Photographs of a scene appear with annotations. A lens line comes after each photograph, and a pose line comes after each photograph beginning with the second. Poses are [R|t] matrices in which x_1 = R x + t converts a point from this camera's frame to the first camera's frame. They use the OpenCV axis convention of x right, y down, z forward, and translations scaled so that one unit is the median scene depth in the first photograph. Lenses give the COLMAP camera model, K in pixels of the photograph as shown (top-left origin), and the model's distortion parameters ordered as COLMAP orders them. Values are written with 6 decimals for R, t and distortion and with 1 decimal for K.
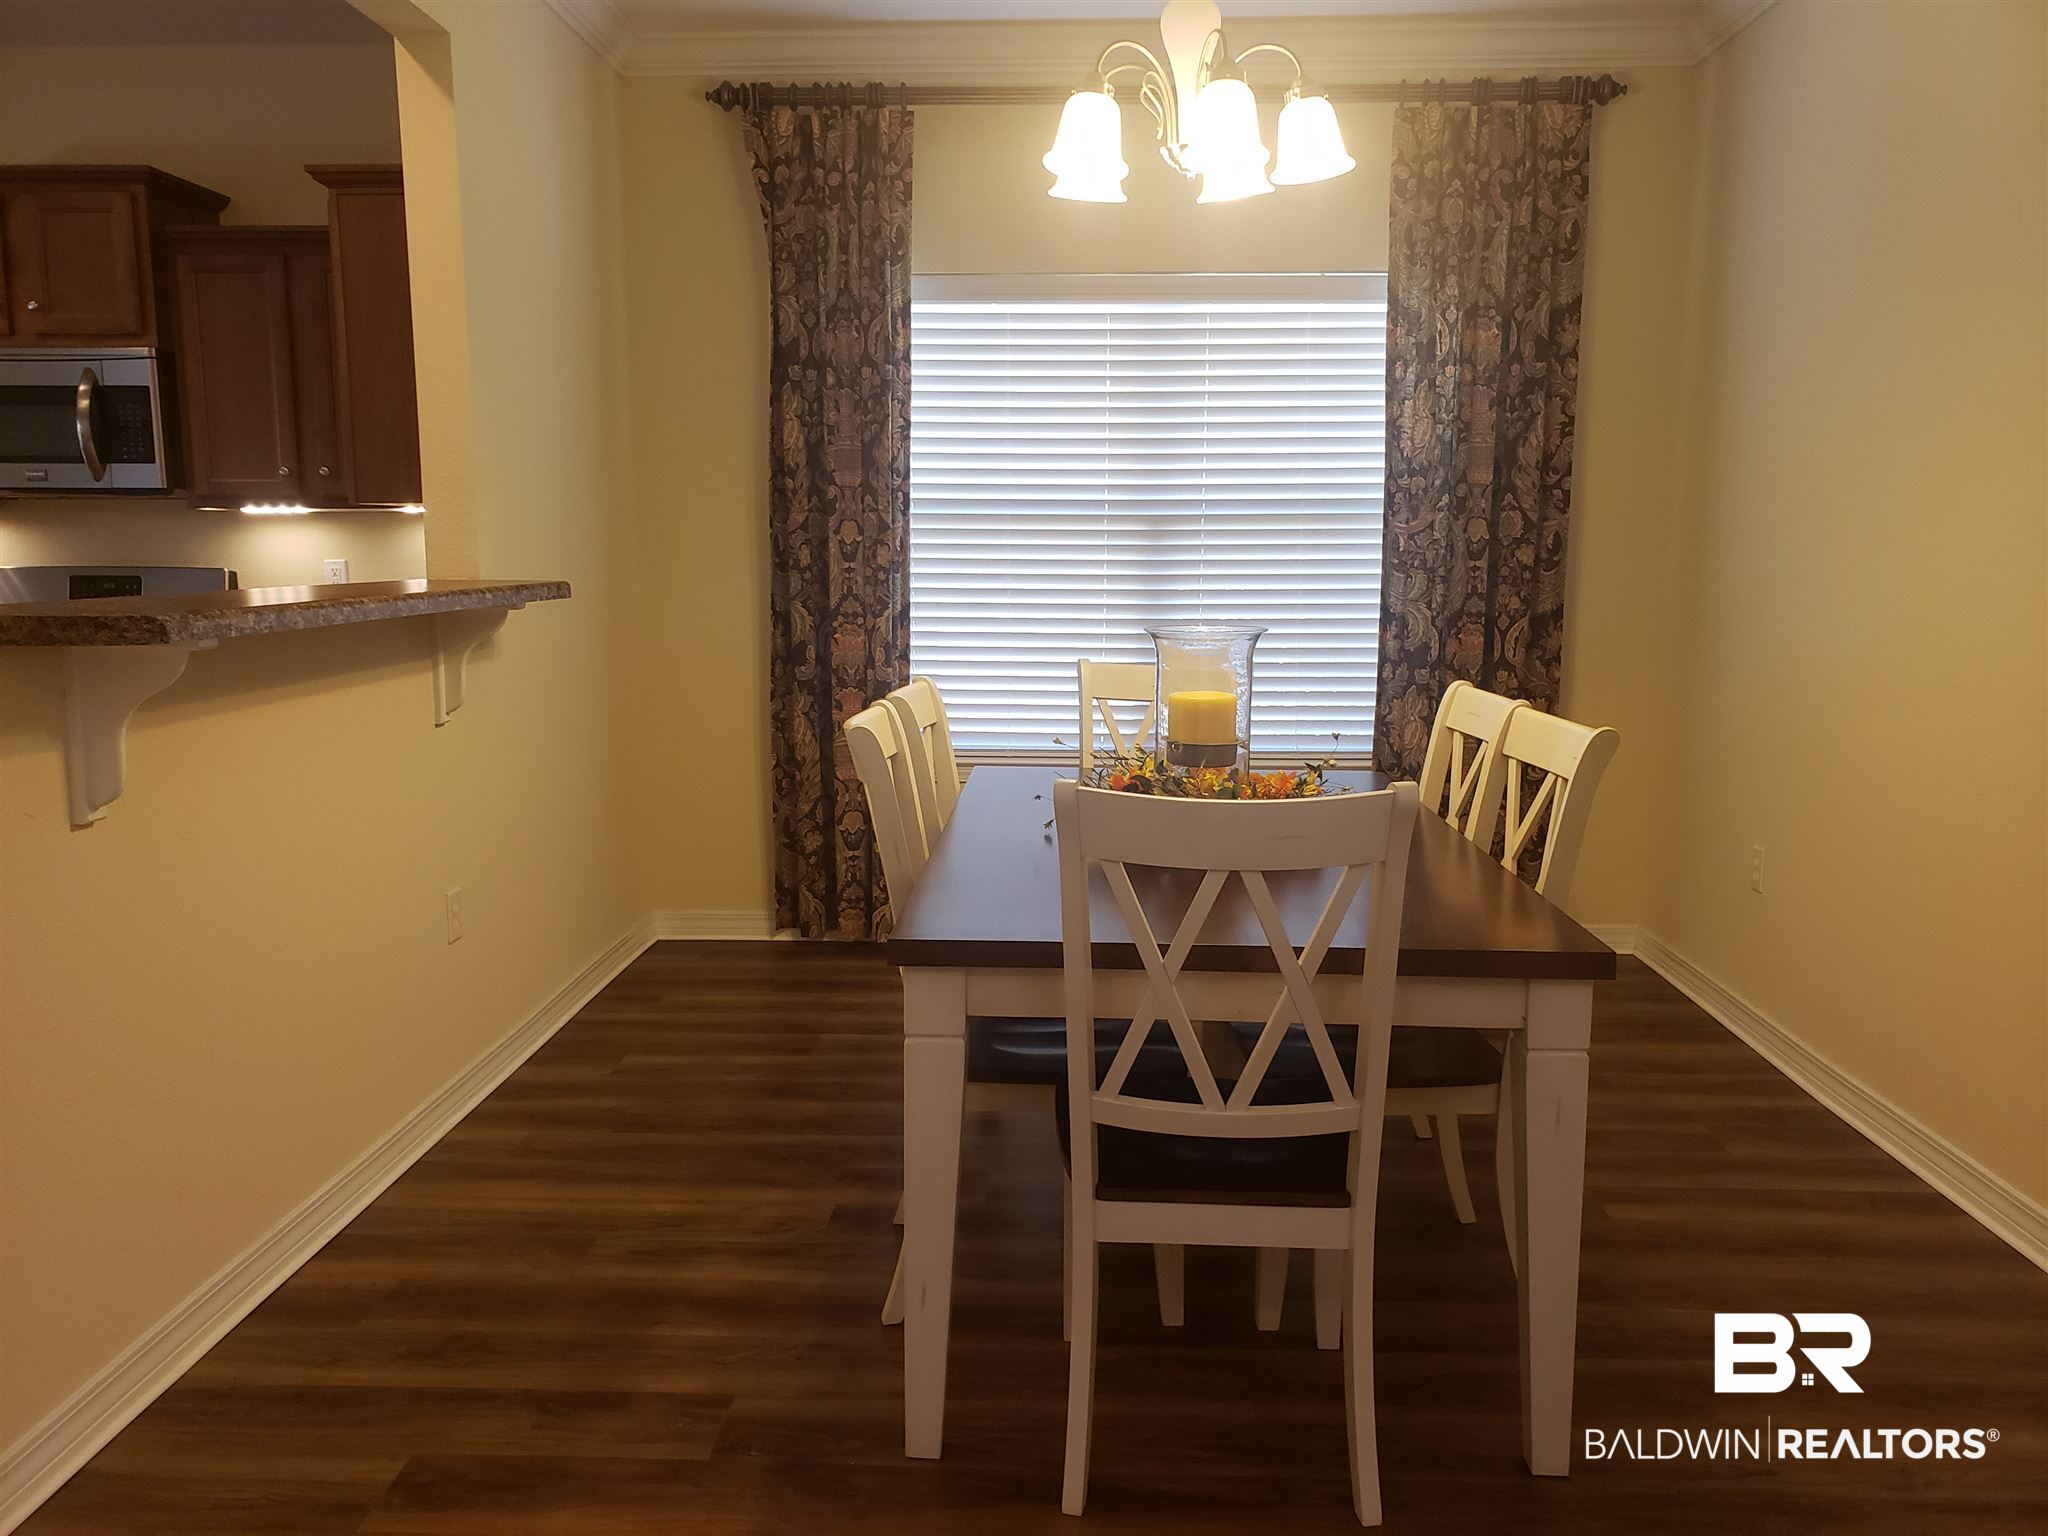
lens RADIAL K [[1533.0, 0, 1023.2], [0, 1533.0, 771.7], [0, 0, 1]] dist [-0.042424, -0.010686]
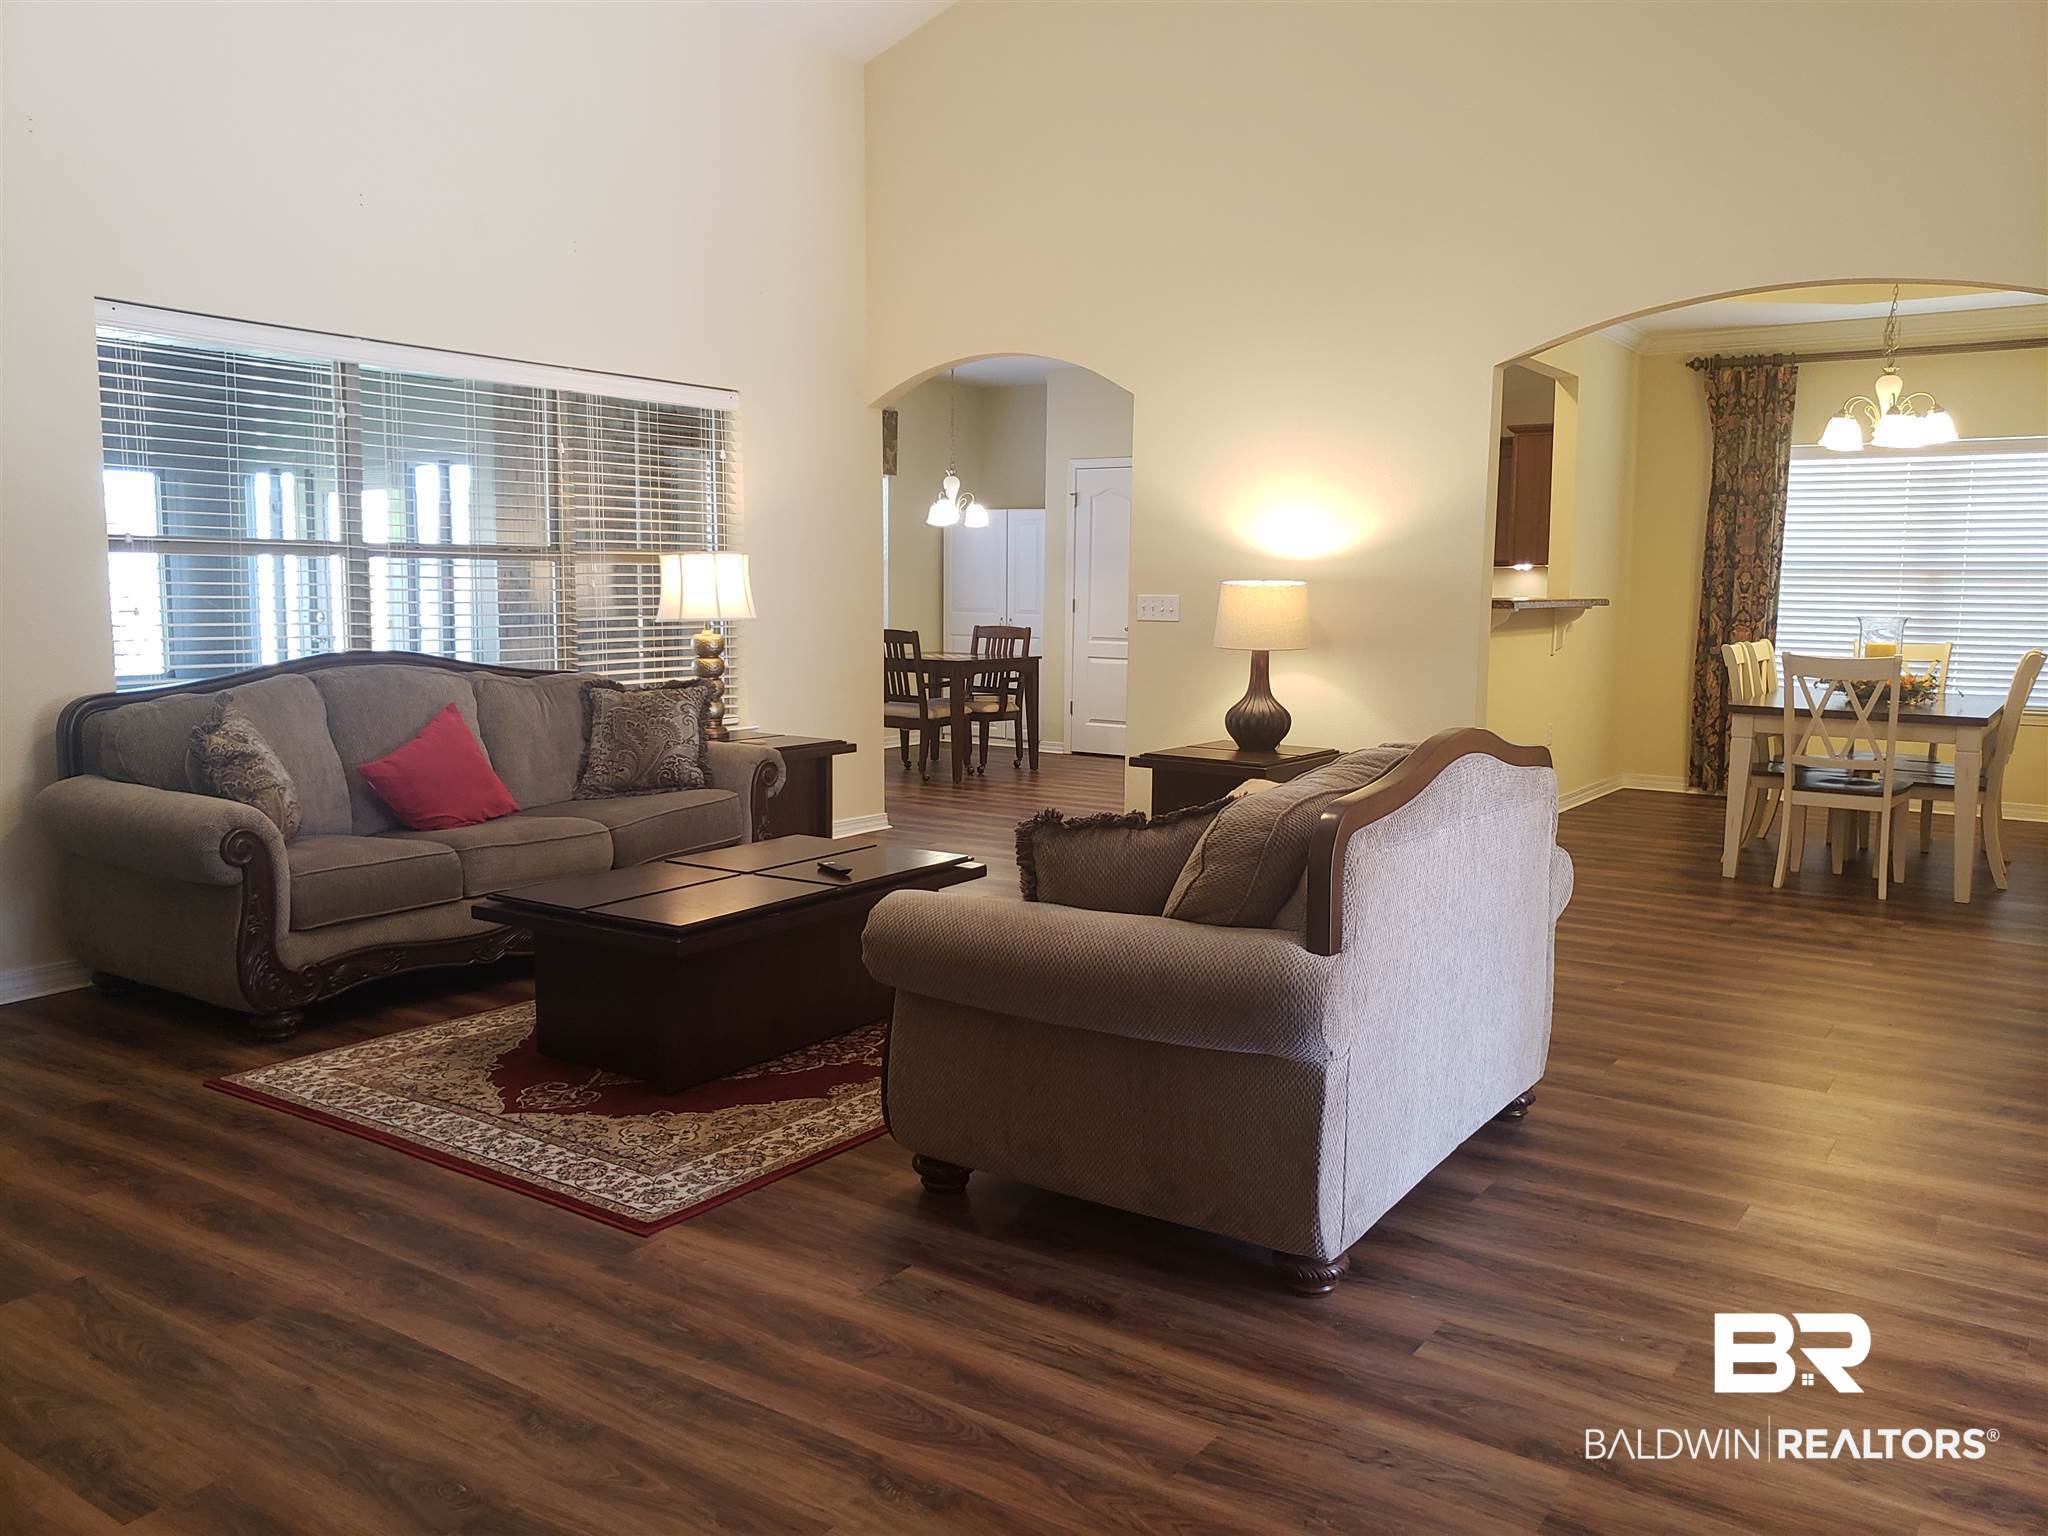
lens RADIAL K [[1606.8, 0, 1030.7], [0, 1606.8, 787.9], [0, 0, 1]] dist [0.023109, 0.006862]
pose [[0.847489, 0.071954, -0.525914, 0.221234], [-0.084579, 0.996417, 0.000030, 0.191624], [0.524031, 0.044455, 0.850538, -1.249049]]
